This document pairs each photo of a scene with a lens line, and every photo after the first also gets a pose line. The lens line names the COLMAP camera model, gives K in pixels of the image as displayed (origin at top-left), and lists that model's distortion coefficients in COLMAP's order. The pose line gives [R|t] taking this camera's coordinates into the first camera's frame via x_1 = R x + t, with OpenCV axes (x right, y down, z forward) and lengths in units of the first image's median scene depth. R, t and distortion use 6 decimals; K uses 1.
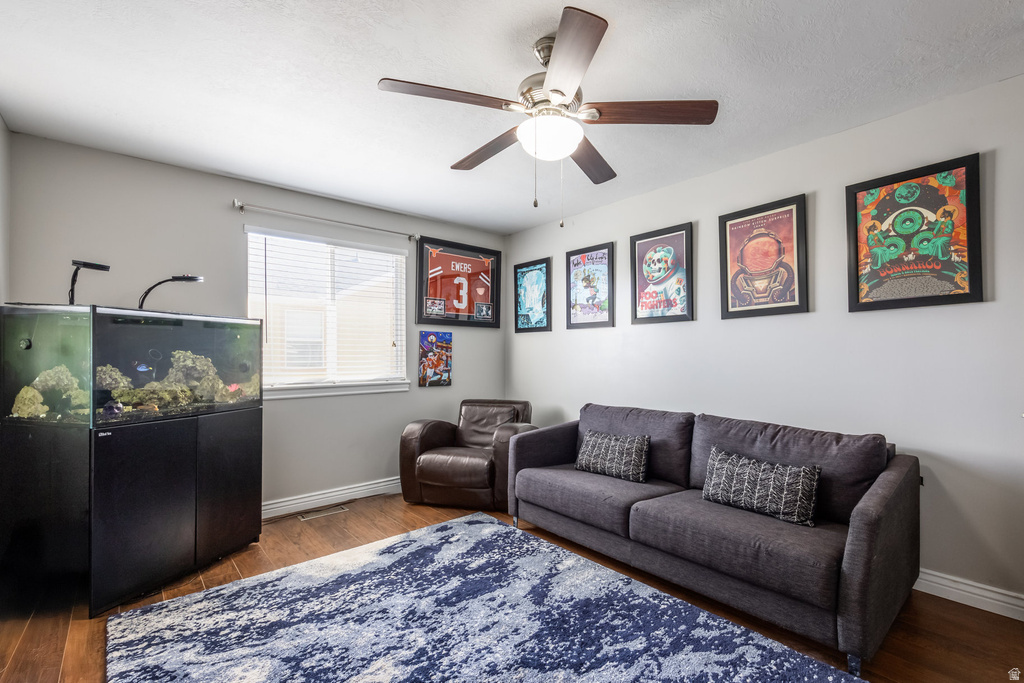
lens RADIAL K [[460.0, 0, 513.8], [0, 460.0, 355.9], [0, 0, 1]] dist [0.002333, 0.000435]
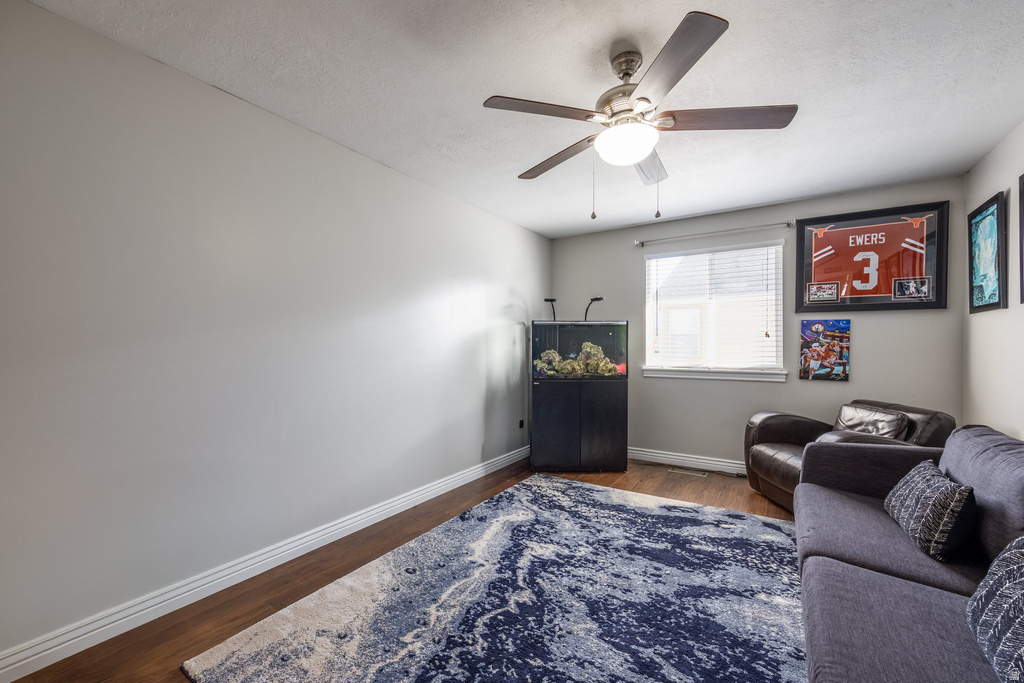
lens RADIAL K [[403.2, 0, 540.3], [0, 403.2, 344.4], [0, 0, 1]] dist [0.000995, 0.000078]
pose [[0.314589, 0.002434, -0.949225, 0.594854], [-0.004372, 0.999990, 0.001115, -0.003891], [0.949218, 0.003799, 0.314596, 0.330792]]
